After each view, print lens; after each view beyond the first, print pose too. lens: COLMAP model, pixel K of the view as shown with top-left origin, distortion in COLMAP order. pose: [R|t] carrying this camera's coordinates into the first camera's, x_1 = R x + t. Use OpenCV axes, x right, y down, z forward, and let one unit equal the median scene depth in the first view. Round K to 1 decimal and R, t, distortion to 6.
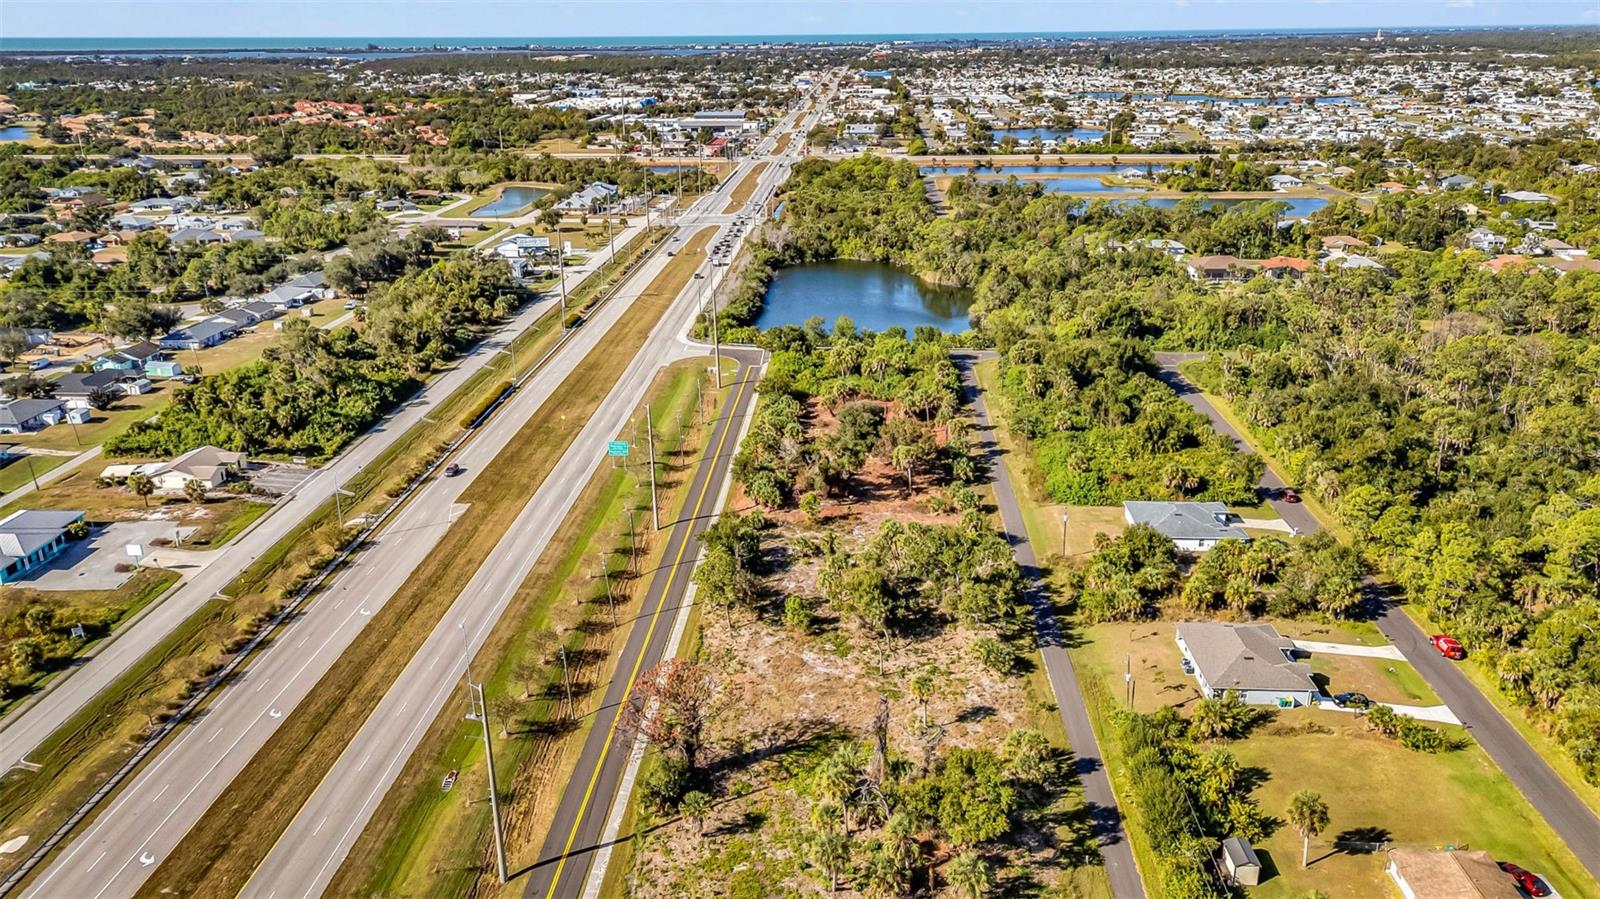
lens RADIAL K [[1166.3, 0, 800.0], [0, 1166.3, 449.5], [0, 0, 1]] dist [0.081769, -0.075779]
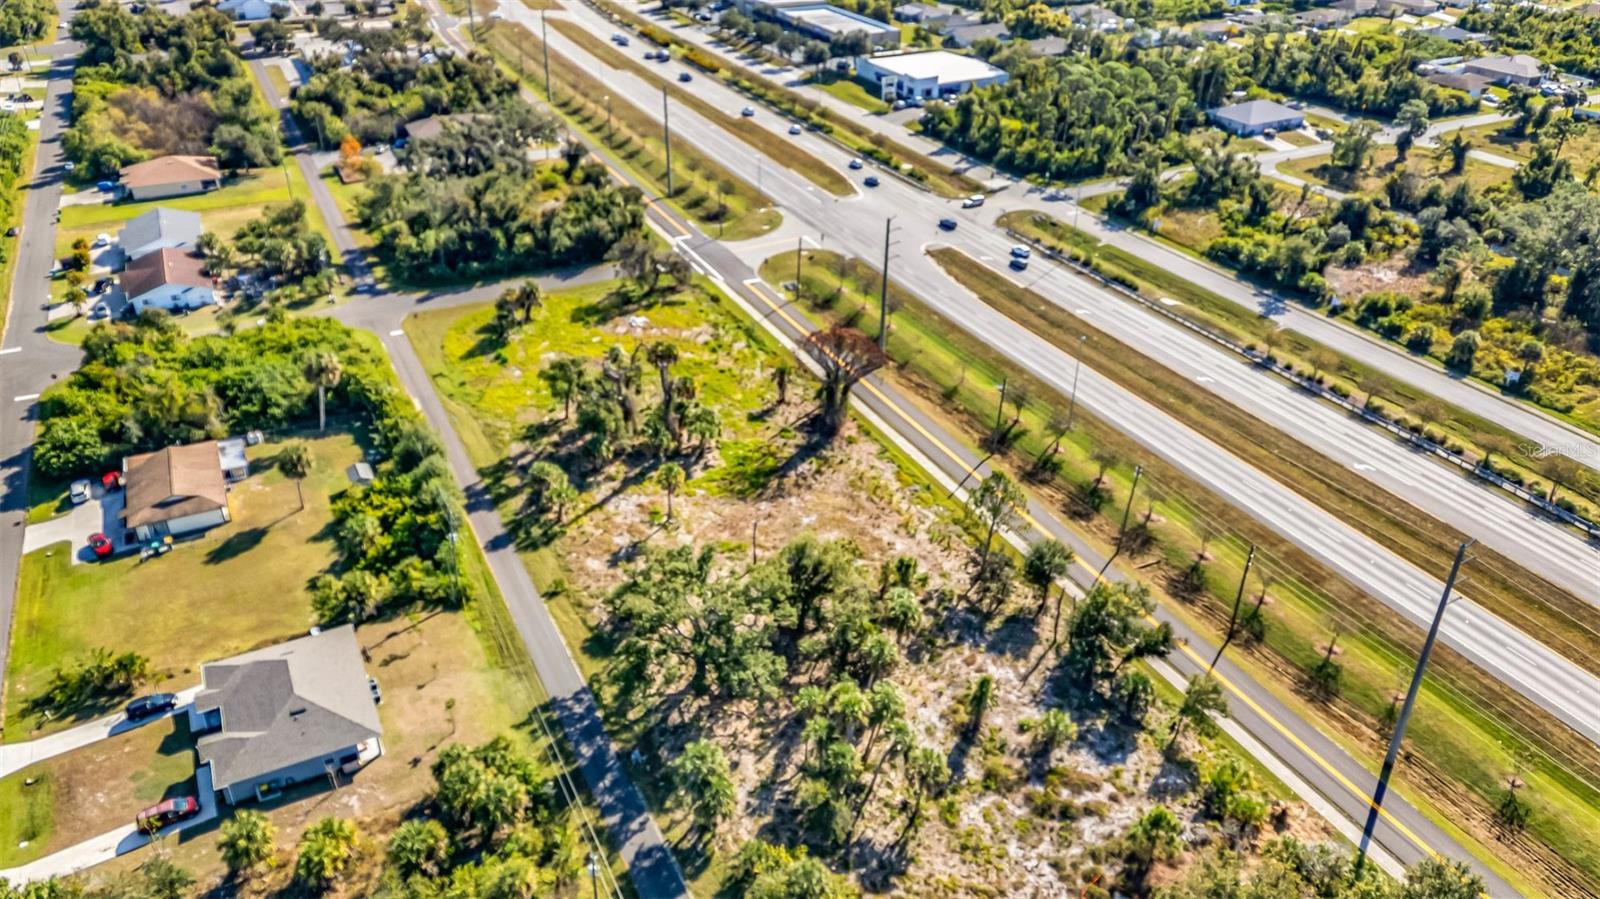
lens RADIAL K [[1156.7, 0, 800.0], [0, 1156.7, 449.5], [0, 0, 1]] dist [0.089867, -0.068851]
pose [[-0.870247, 0.254408, -0.421838, 0.298873], [-0.157442, 0.667769, 0.727528, -0.377731], [0.466779, 0.699543, -0.541070, 1.143606]]
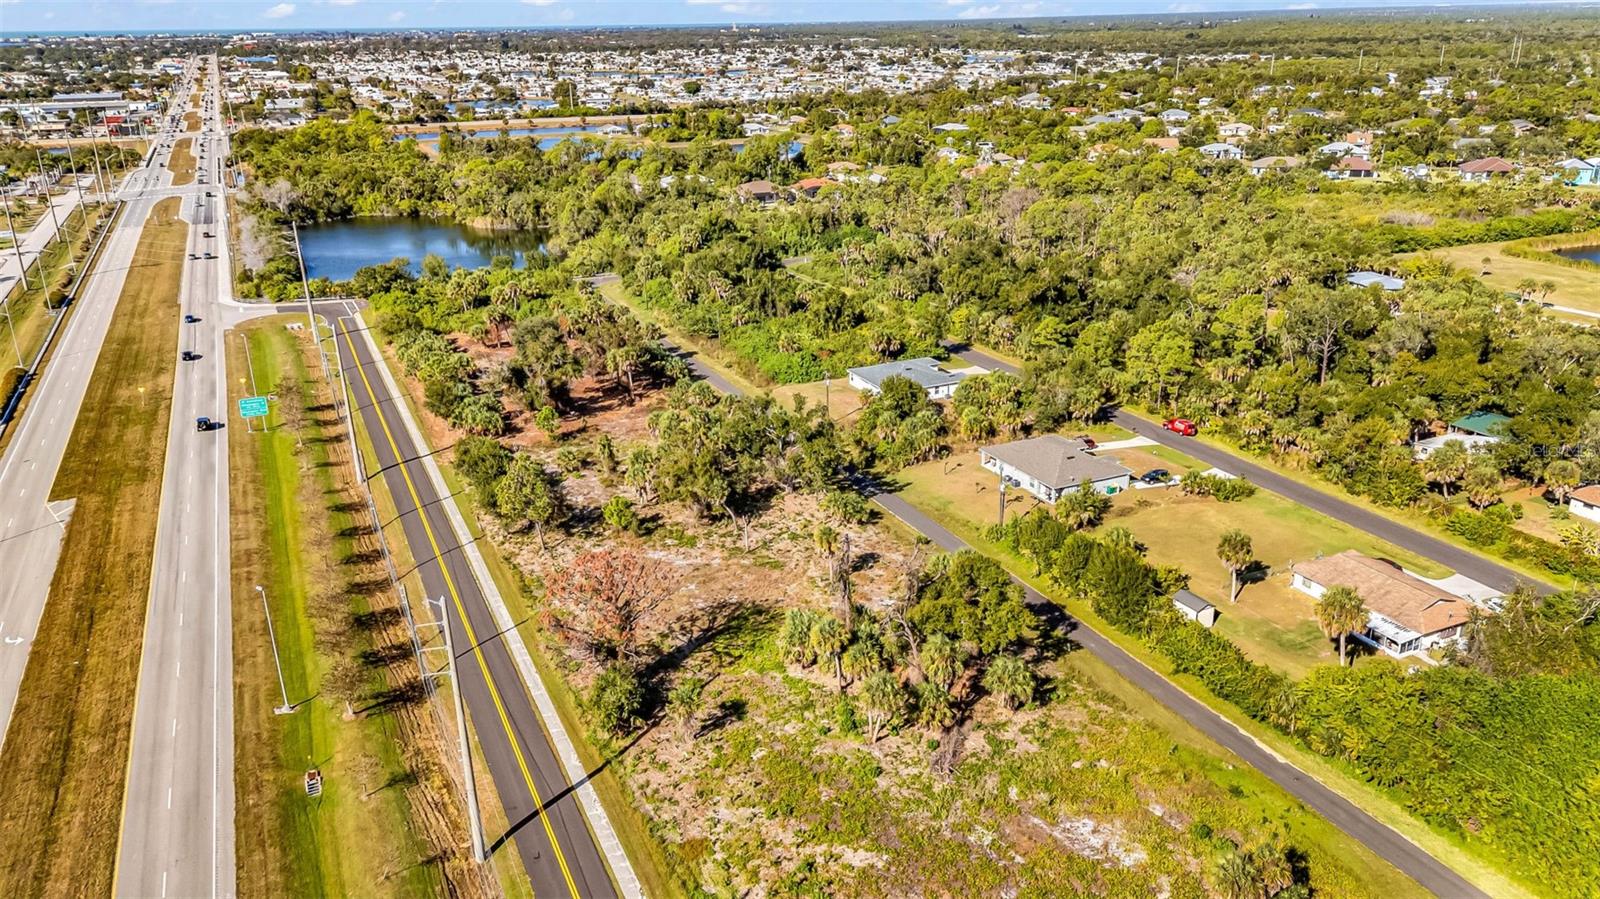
lens RADIAL K [[1167.9, 0, 800.0], [0, 1167.9, 449.5], [0, 0, 1]] dist [0.080630, -0.073621]
pose [[0.881405, -0.168539, 0.441270, -0.228627], [0.167374, 0.985003, 0.041895, 0.068156], [-0.441713, 0.036931, 0.896396, 0.137193]]
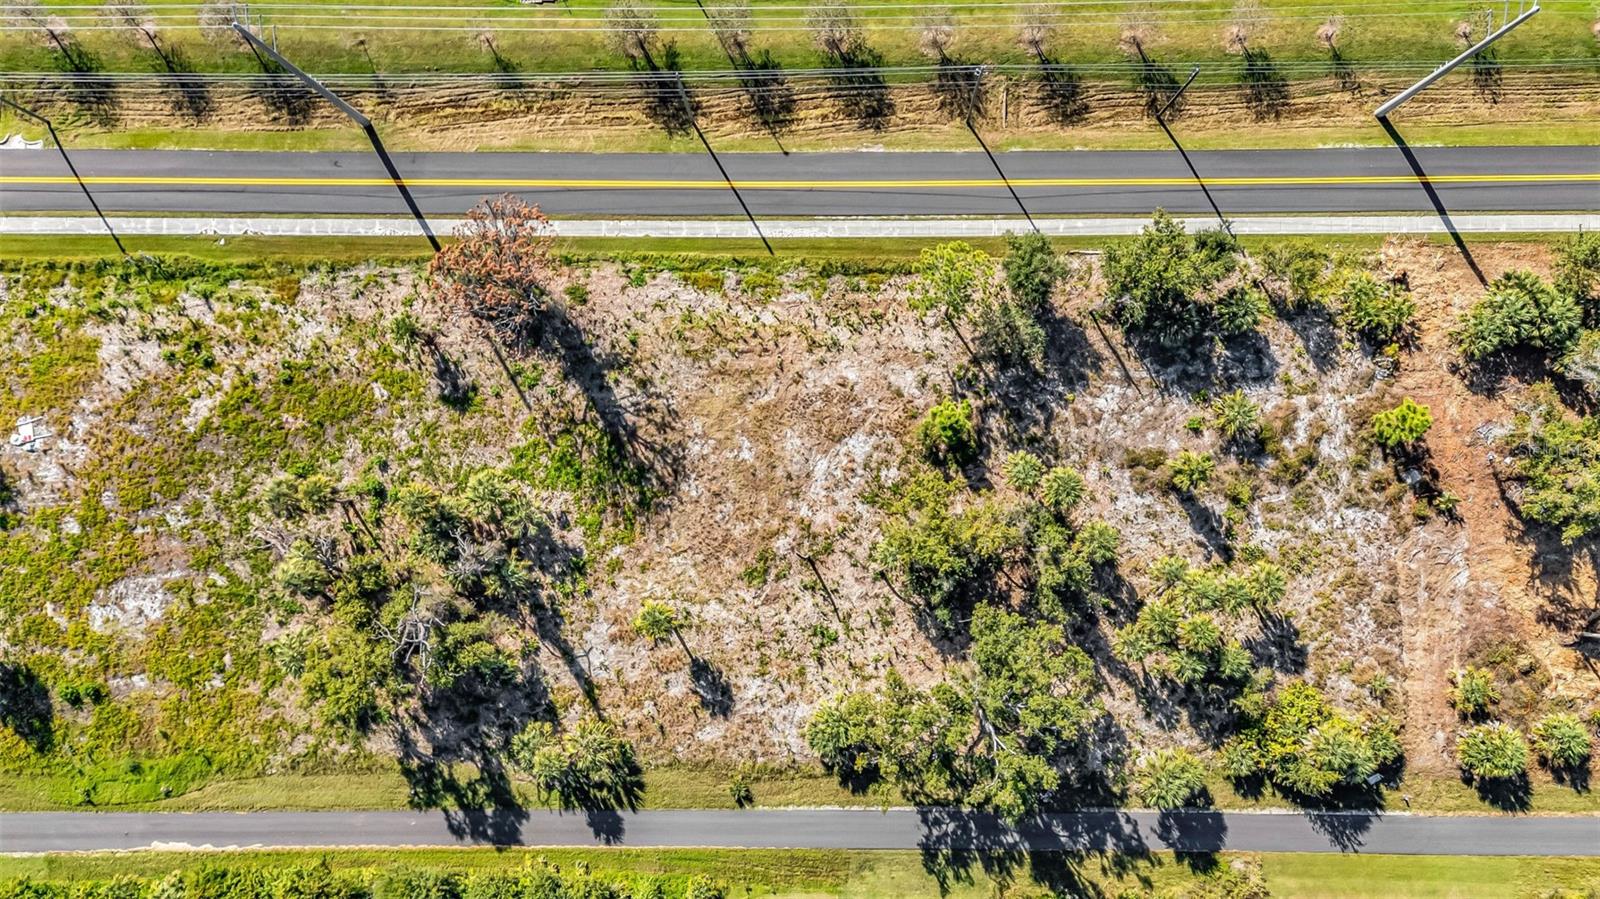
lens RADIAL K [[1166.9, 0, 800.0], [0, 1166.9, 449.5], [0, 0, 1]] dist [0.082414, -0.069570]
pose [[0.055016, 0.998485, 0.000149, 0.006431], [-0.308802, 0.016873, 0.950977, -0.359541], [0.949534, -0.052365, 0.309262, 0.647433]]
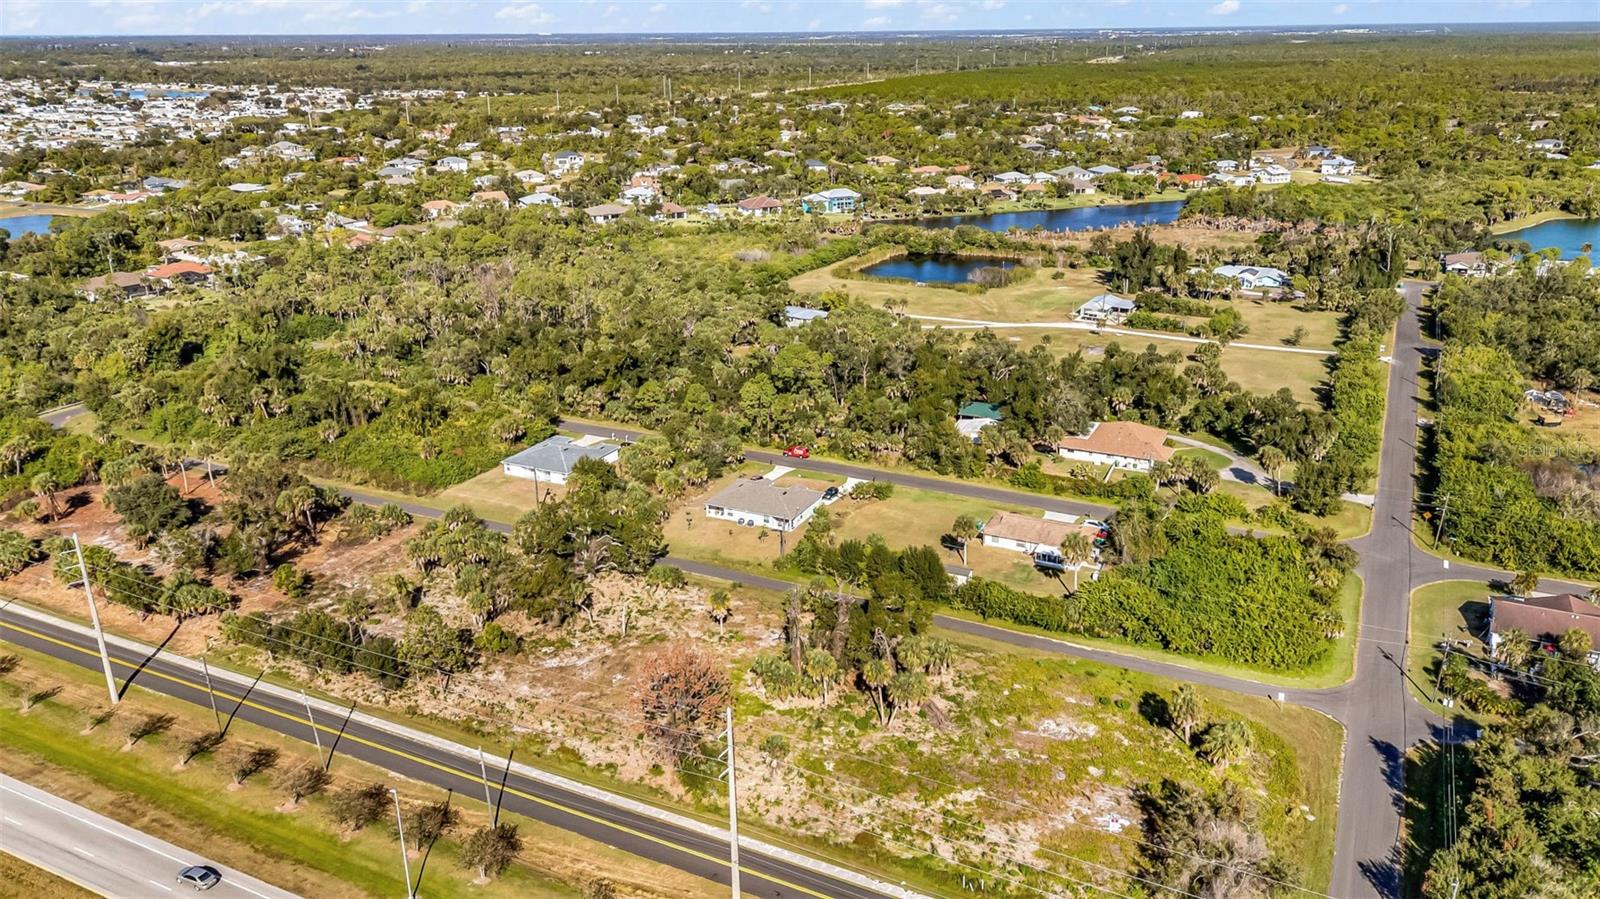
lens RADIAL K [[1167.9, 0, 800.0], [0, 1167.9, 449.5], [0, 0, 1]] dist [0.080630, -0.073621]
pose [[0.395559, -0.304429, 0.866519, -0.585987], [0.312780, 0.931723, 0.184555, -0.084855], [-0.863540, 0.198028, 0.463771, 0.286672]]
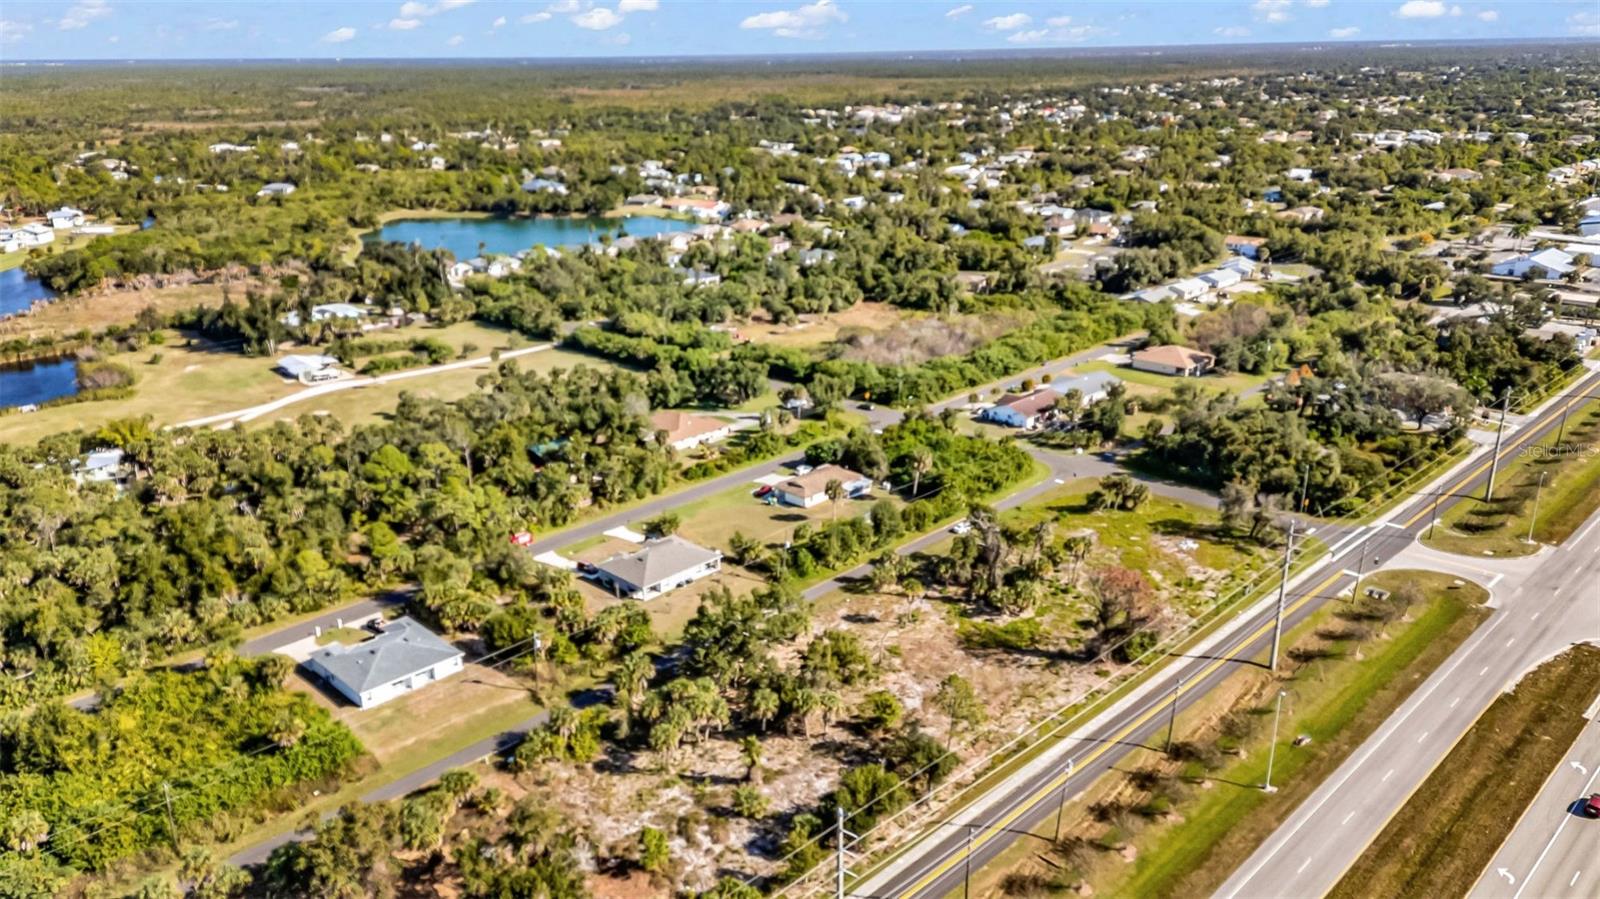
lens RADIAL K [[1156.4, 0, 800.0], [0, 1156.4, 449.5], [0, 0, 1]] dist [0.100863, -0.093204]
pose [[-0.741863, -0.199288, 0.640253, -0.426906], [0.245519, 0.807783, 0.535918, -0.458308], [-0.623987, 0.554772, -0.550335, 1.246767]]
